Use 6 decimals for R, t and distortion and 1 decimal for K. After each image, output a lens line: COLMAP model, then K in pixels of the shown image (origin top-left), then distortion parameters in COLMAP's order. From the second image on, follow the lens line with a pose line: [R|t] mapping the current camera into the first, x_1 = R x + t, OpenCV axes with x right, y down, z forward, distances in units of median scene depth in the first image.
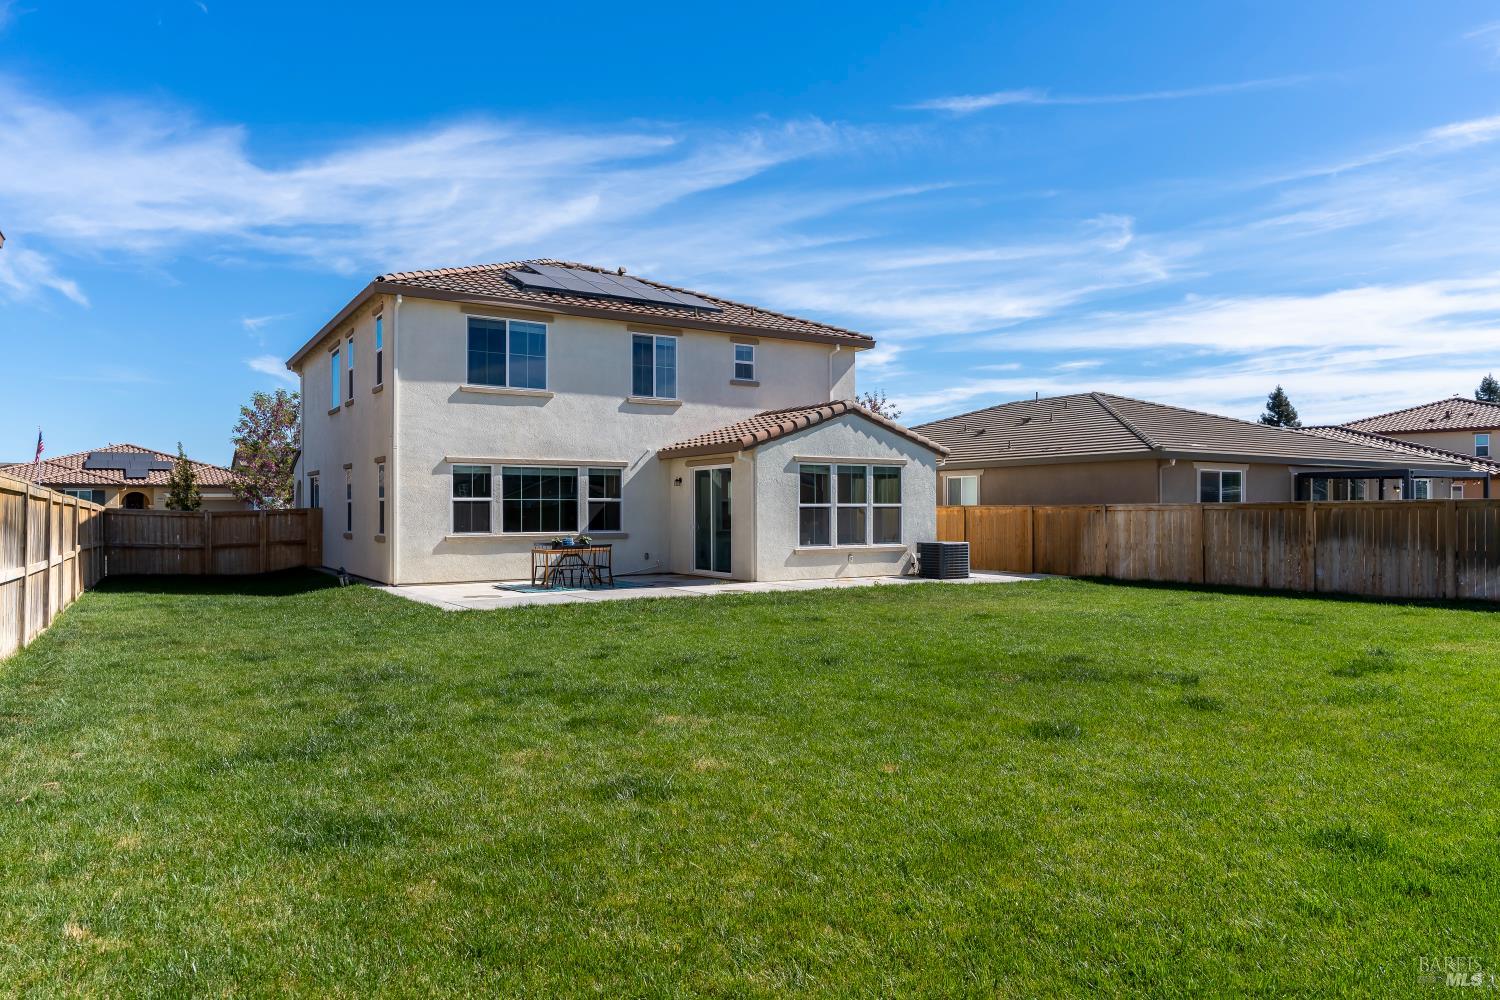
lens RADIAL K [[1031.1, 0, 767.8], [0, 1031.1, 513.7], [0, 0, 1]] dist [0.011458, 0.001573]
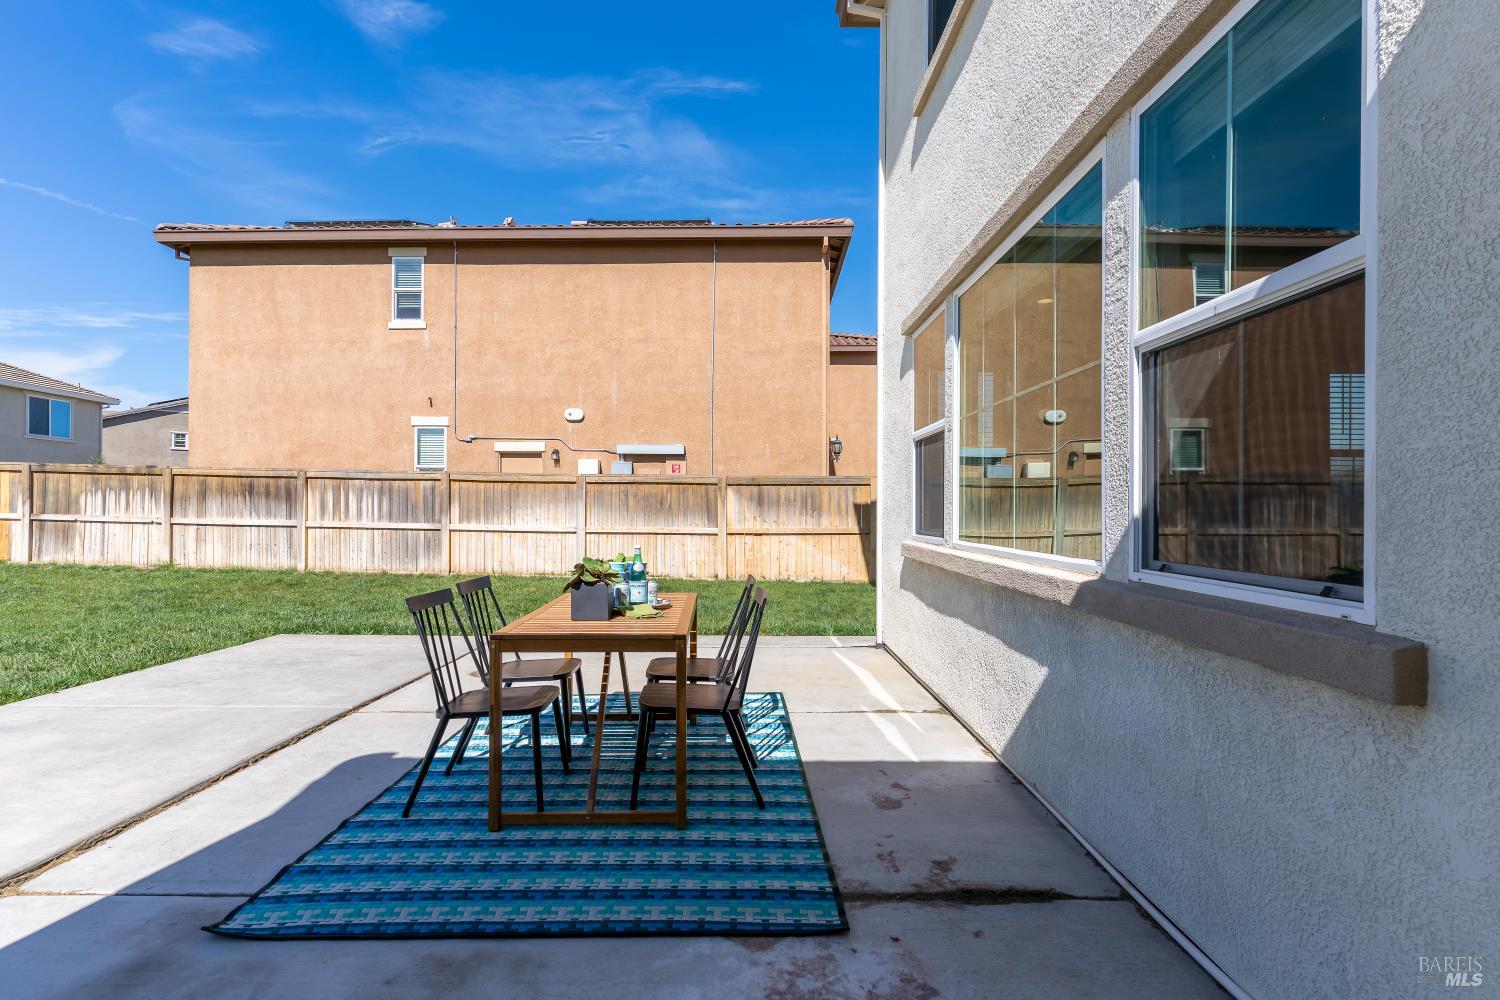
lens RADIAL K [[717.9, 0, 744.2], [0, 717.9, 507.1], [0, 0, 1]] dist [0.004846, 0.002086]
pose [[-0.552774, 0.001125, -0.833330, -0.062971], [-0.003679, 0.999986, 0.003791, 0.008718], [0.833323, 0.005161, -0.552763, 1.003034]]
